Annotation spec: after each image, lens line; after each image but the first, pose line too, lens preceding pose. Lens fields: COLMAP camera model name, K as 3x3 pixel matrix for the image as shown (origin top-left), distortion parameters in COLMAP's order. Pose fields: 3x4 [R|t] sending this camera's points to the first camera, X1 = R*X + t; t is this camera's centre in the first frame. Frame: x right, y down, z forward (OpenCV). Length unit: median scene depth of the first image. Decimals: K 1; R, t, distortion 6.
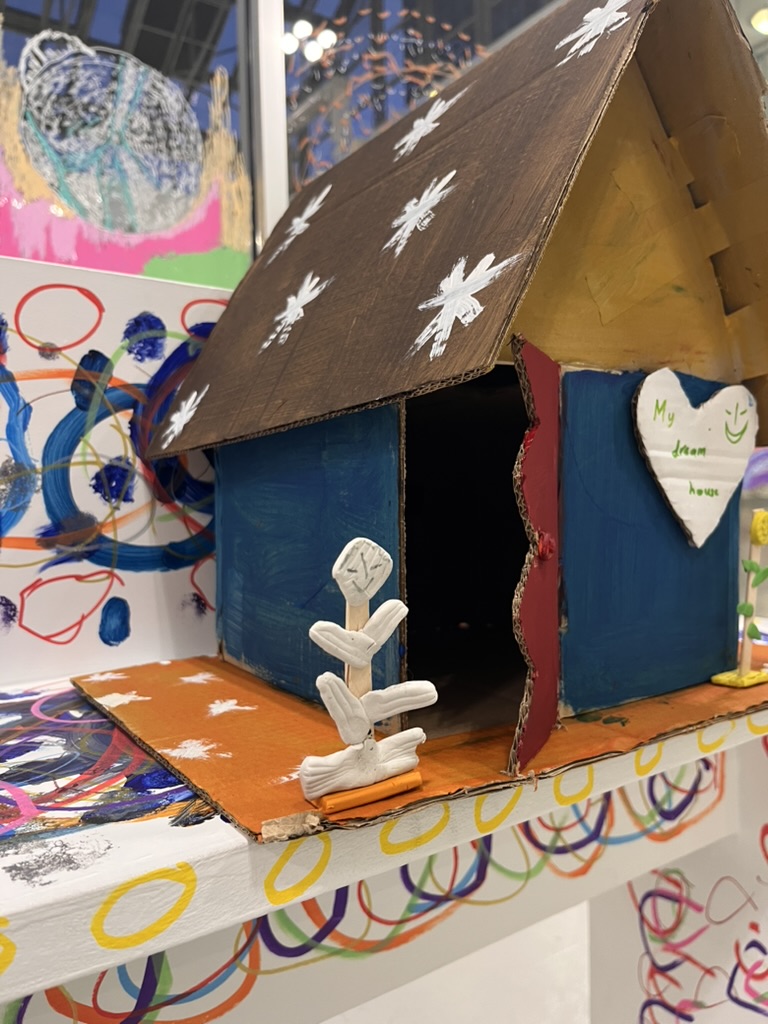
lens RADIAL K [[792.6, 0, 391.5], [0, 792.6, 510.7], [0, 0, 1]] dist [0.062454, -0.114819]
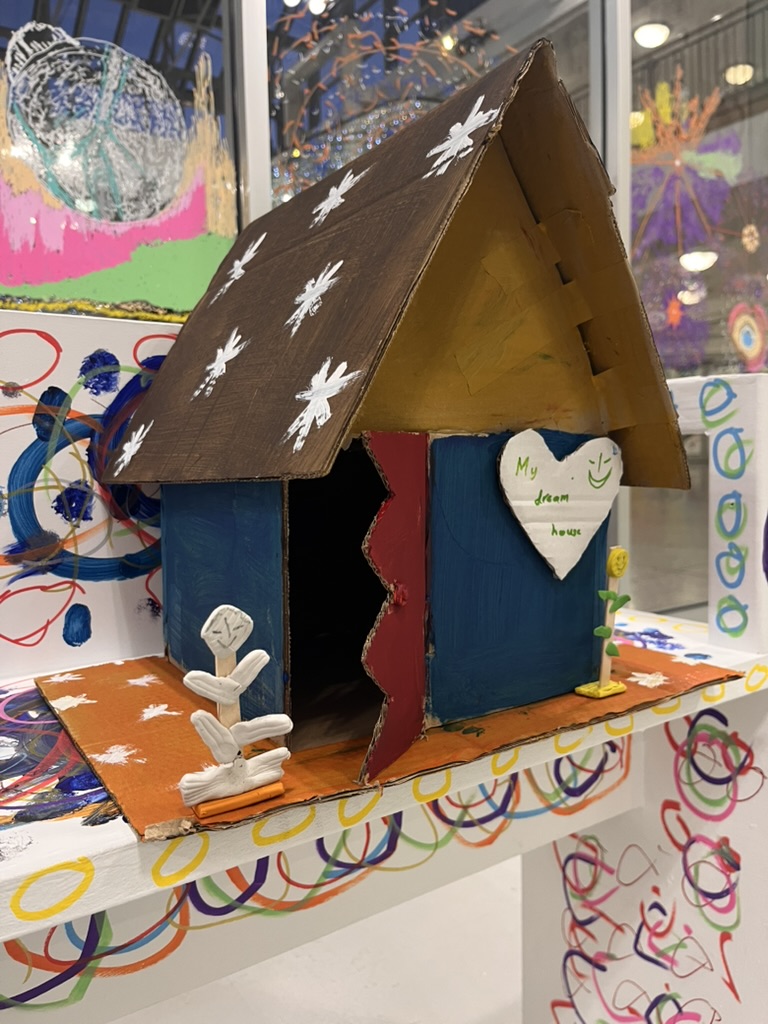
lens RADIAL K [[787.9, 0, 389.9], [0, 787.9, 514.7], [0, 0, 1]] dist [0.069147, -0.118122]
pose [[0.999824, 0.006252, -0.017705, 0.118481], [-0.005110, 0.997947, 0.063841, -0.092665], [0.018068, -0.063739, 0.997803, -0.115185]]
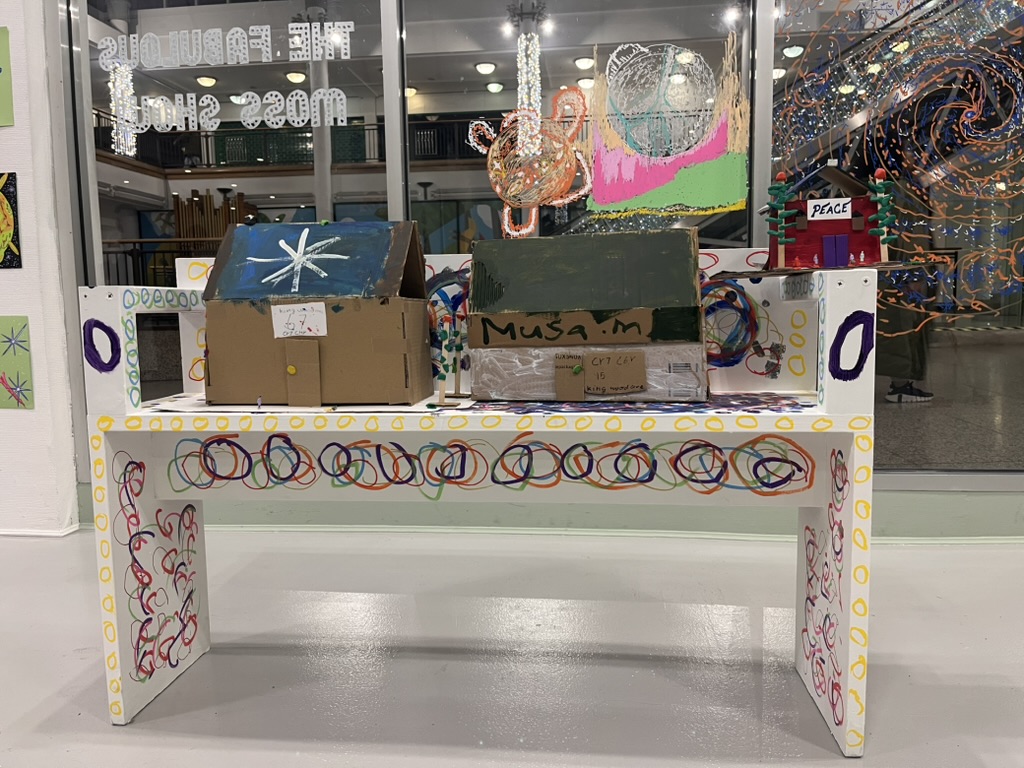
lens RADIAL K [[784.5, 0, 511.3], [0, 784.5, 380.1], [0, 0, 1]] dist [0.063679, -0.096409]
pose [[0.749652, 0.080481, -0.656921, 1.385469], [-0.013402, 0.994221, 0.106511, -0.141274], [0.661697, -0.071042, 0.746398, -1.198636]]
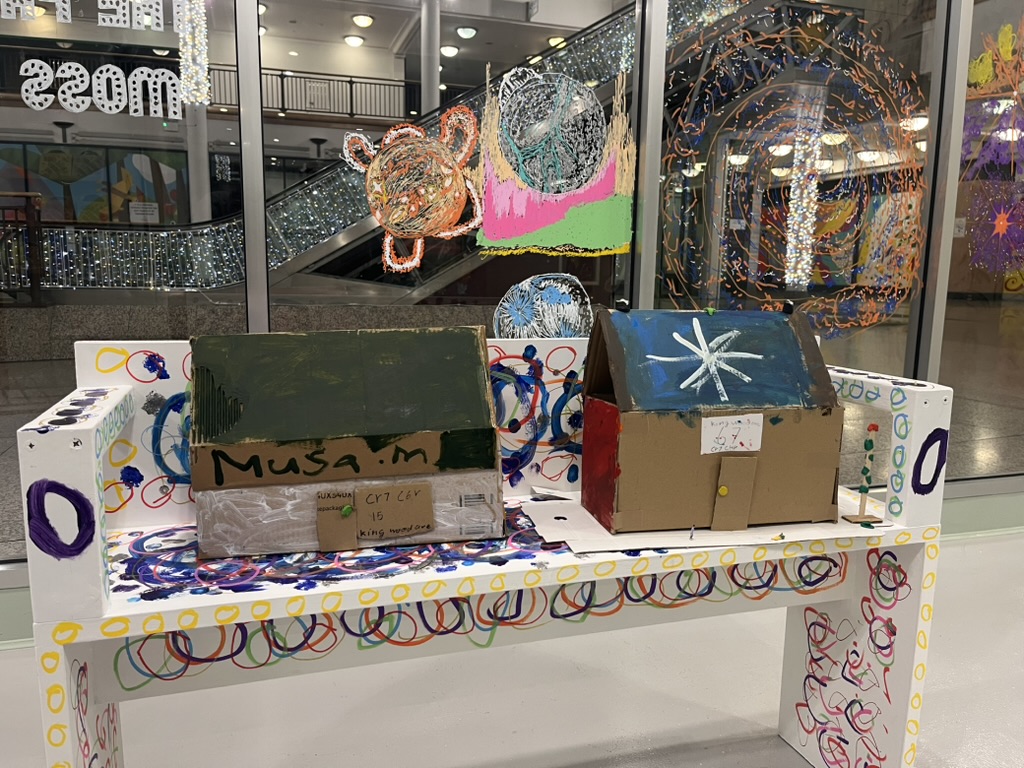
lens RADIAL K [[782.7, 0, 509.1], [0, 782.7, 386.9], [0, 0, 1]] dist [0.064090, -0.091313]
pose [[0.954086, 0.088833, -0.286056, 0.152253], [-0.047264, 0.987694, 0.149085, -0.497631], [0.295779, -0.128720, 0.946544, -1.396424]]
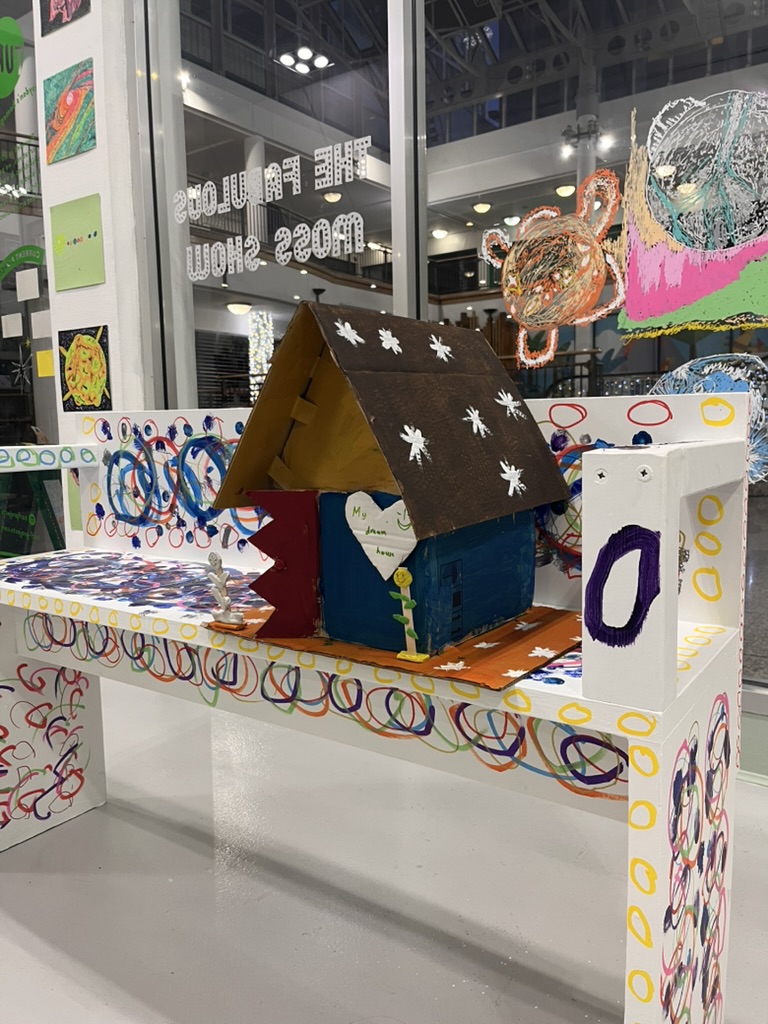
lens RADIAL K [[782.7, 0, 387.0], [0, 782.7, 506.7], [0, 0, 1]] dist [0.064090, -0.091313]
pose [[0.333036, 0.121622, -0.935038, 1.649947], [-0.002123, 0.991741, 0.128241, -0.290928], [0.942912, -0.040724, 0.330543, 0.289210]]
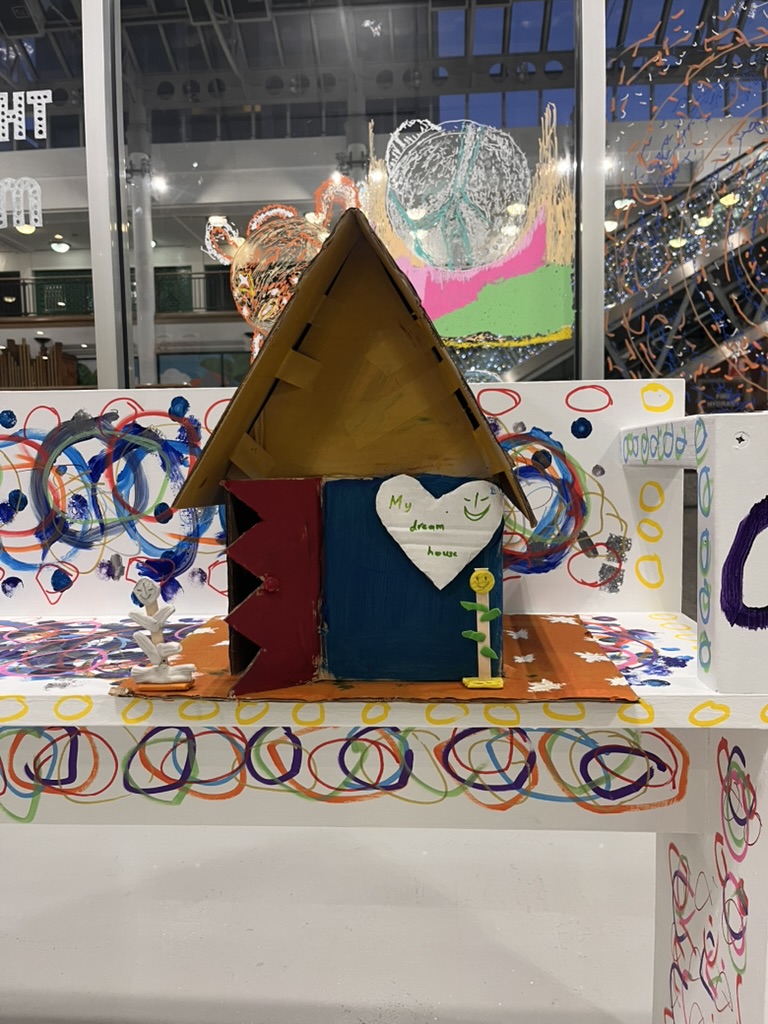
lens RADIAL K [[784.5, 0, 381.6], [0, 784.5, 510.4], [0, 0, 1]] dist [0.063679, -0.096409]
pose [[0.775269, 0.058055, -0.628957, 0.934680], [-0.011427, 0.996893, 0.077932, -0.166416], [0.631528, -0.053231, 0.773524, -0.157473]]
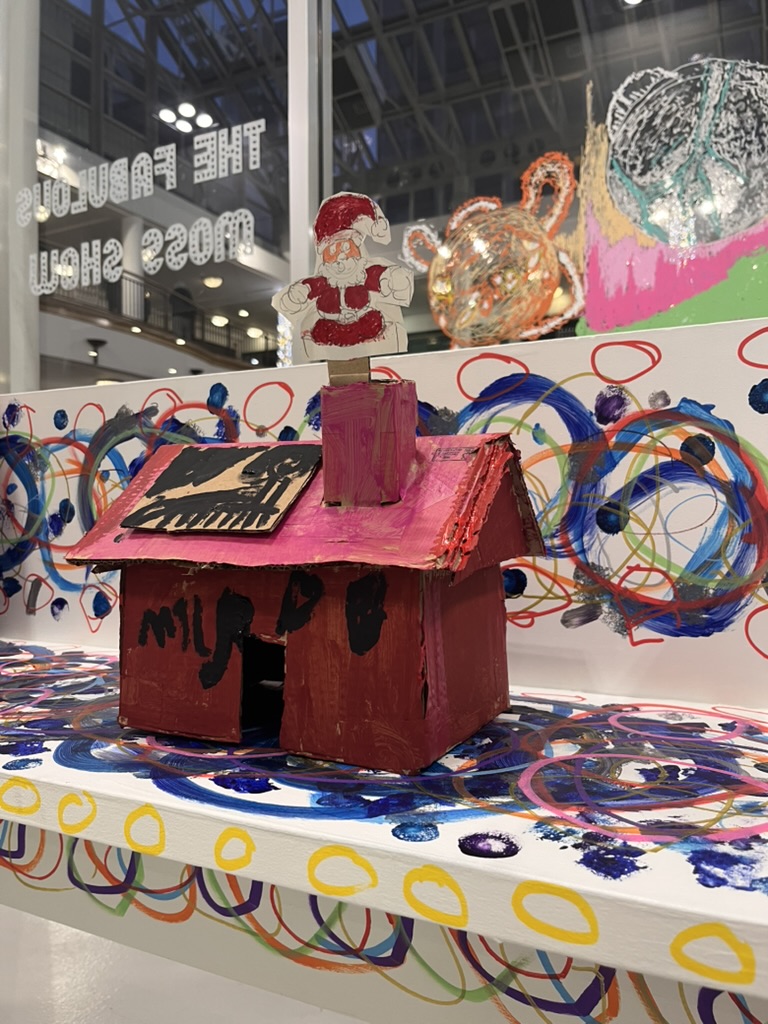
lens RADIAL K [[786.0, 0, 381.8], [0, 786.0, 507.0], [0, 0, 1]] dist [0.064243, -0.106816]
pose [[0.467186, 0.019126, -0.883952, 0.862582], [-0.016047, 0.999785, 0.013151, -0.081687], [0.884014, 0.008041, 0.467392, 0.502189]]
